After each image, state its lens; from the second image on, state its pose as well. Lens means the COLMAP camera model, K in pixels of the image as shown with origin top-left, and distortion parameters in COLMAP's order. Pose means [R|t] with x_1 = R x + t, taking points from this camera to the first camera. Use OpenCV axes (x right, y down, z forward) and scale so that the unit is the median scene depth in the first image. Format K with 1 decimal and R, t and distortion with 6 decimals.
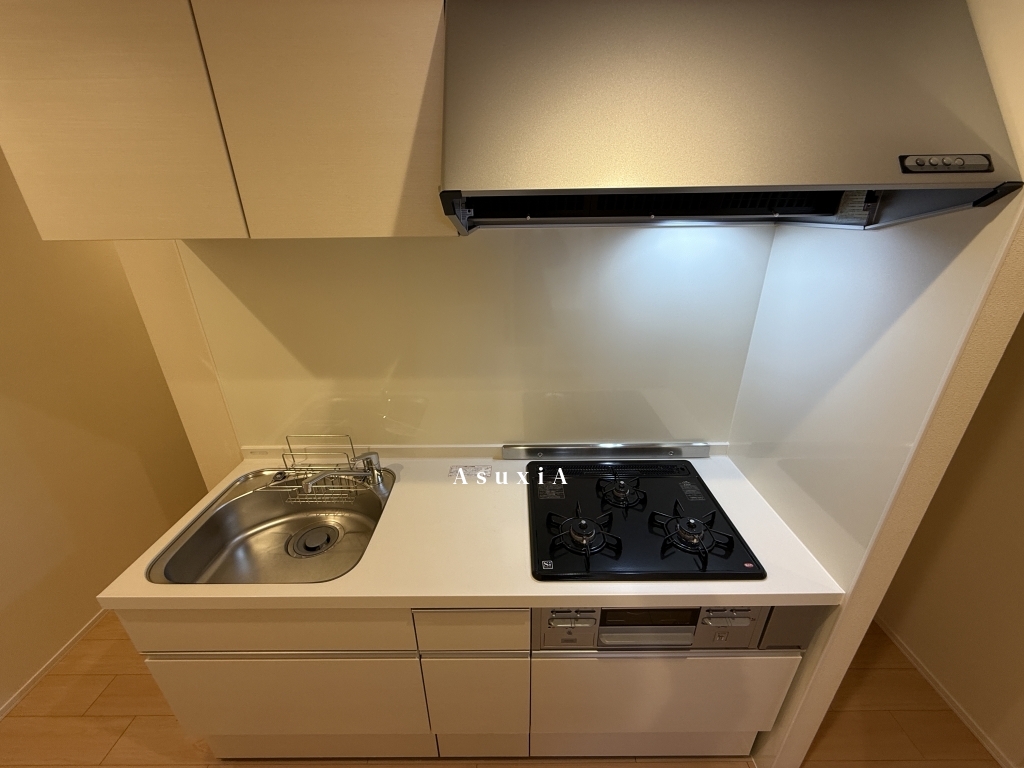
lens RADIAL K [[407.0, 0, 512.0], [0, 407.0, 383.2], [0, 0, 1]] dist [0.000035, -0.000362]
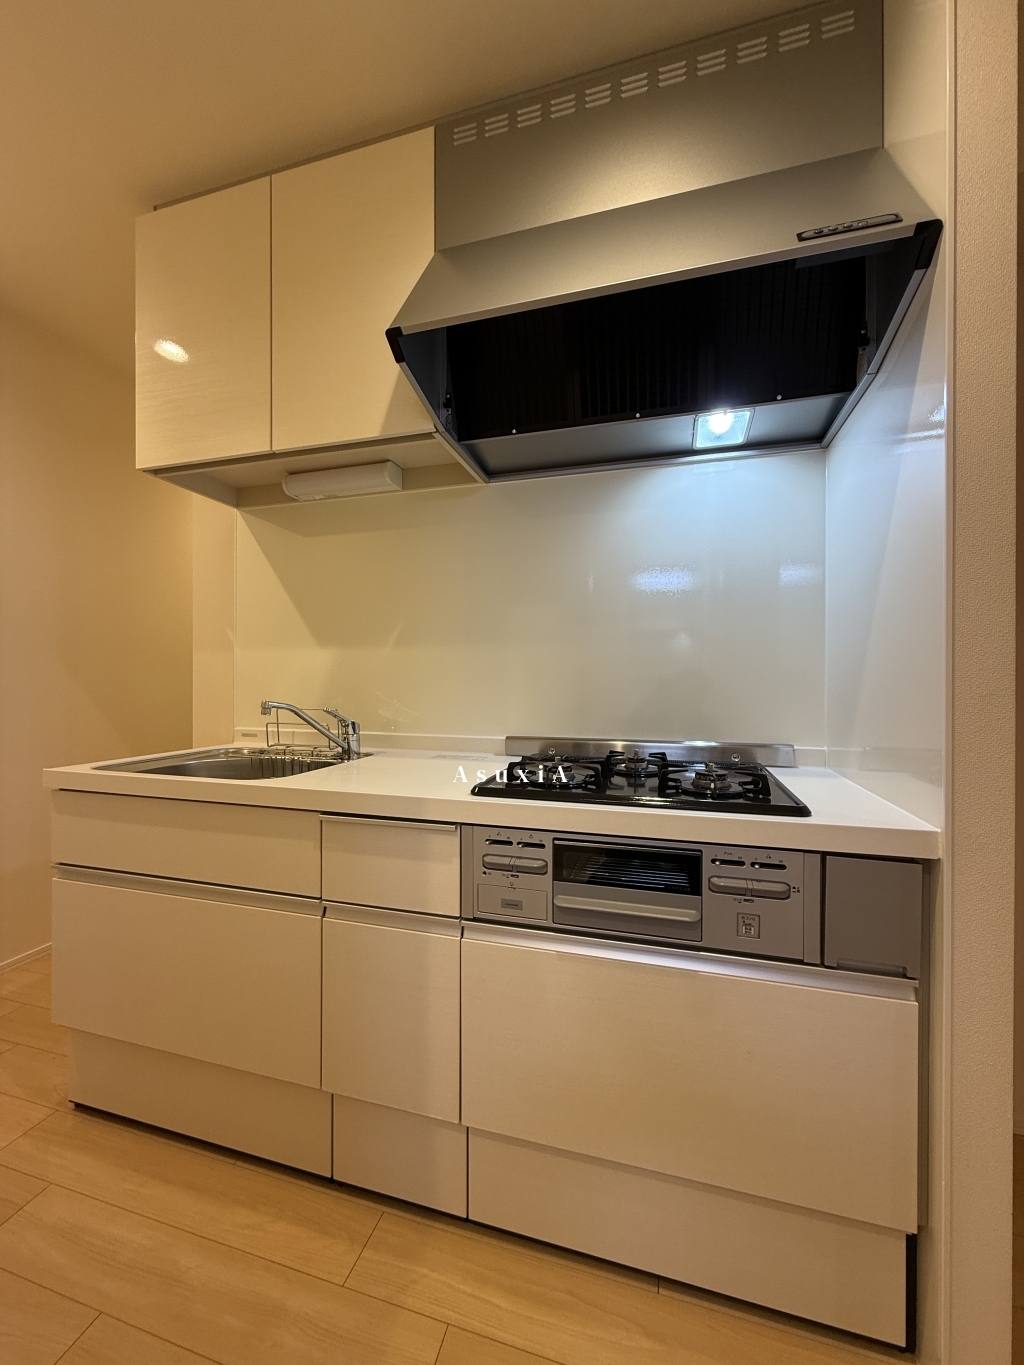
lens RADIAL K [[542.6, 0, 510.0], [0, 542.6, 679.0], [0, 0, 1]] dist [0.000035, -0.000362]
pose [[0.960676, 0.015551, -0.277236, 0.295141], [-0.123685, 0.917875, -0.377105, 0.481701], [0.248603, 0.396566, 0.883704, 0.027257]]
